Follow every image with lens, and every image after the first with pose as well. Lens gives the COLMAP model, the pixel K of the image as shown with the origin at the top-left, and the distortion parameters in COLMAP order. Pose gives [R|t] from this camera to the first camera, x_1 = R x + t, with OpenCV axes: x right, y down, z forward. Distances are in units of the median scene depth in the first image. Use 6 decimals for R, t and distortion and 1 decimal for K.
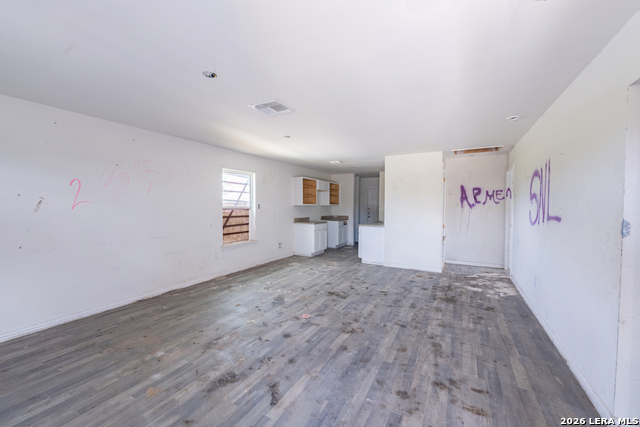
lens RADIAL K [[247.3, 0, 320.0], [0, 247.3, 213.5], [0, 0, 1]] dist [0.000249, 0.000006]
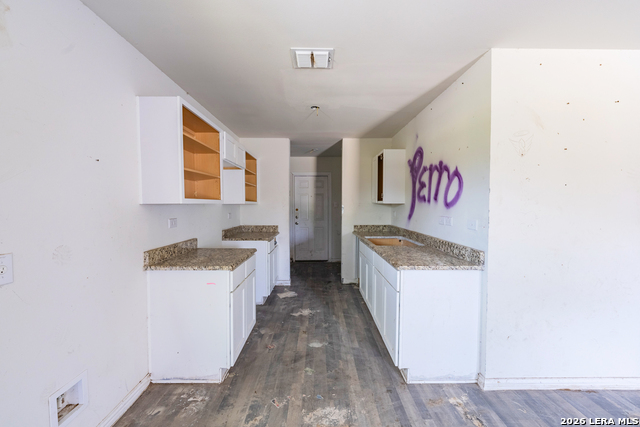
lens RADIAL K [[247.3, 0, 320.0], [0, 247.3, 213.5], [0, 0, 1]] dist [0.000249, 0.000006]
pose [[0.870172, -0.013441, 0.492565, -0.072082], [0.010173, 0.999905, 0.009313, -0.023257], [-0.492644, -0.003093, 0.870226, 0.672294]]
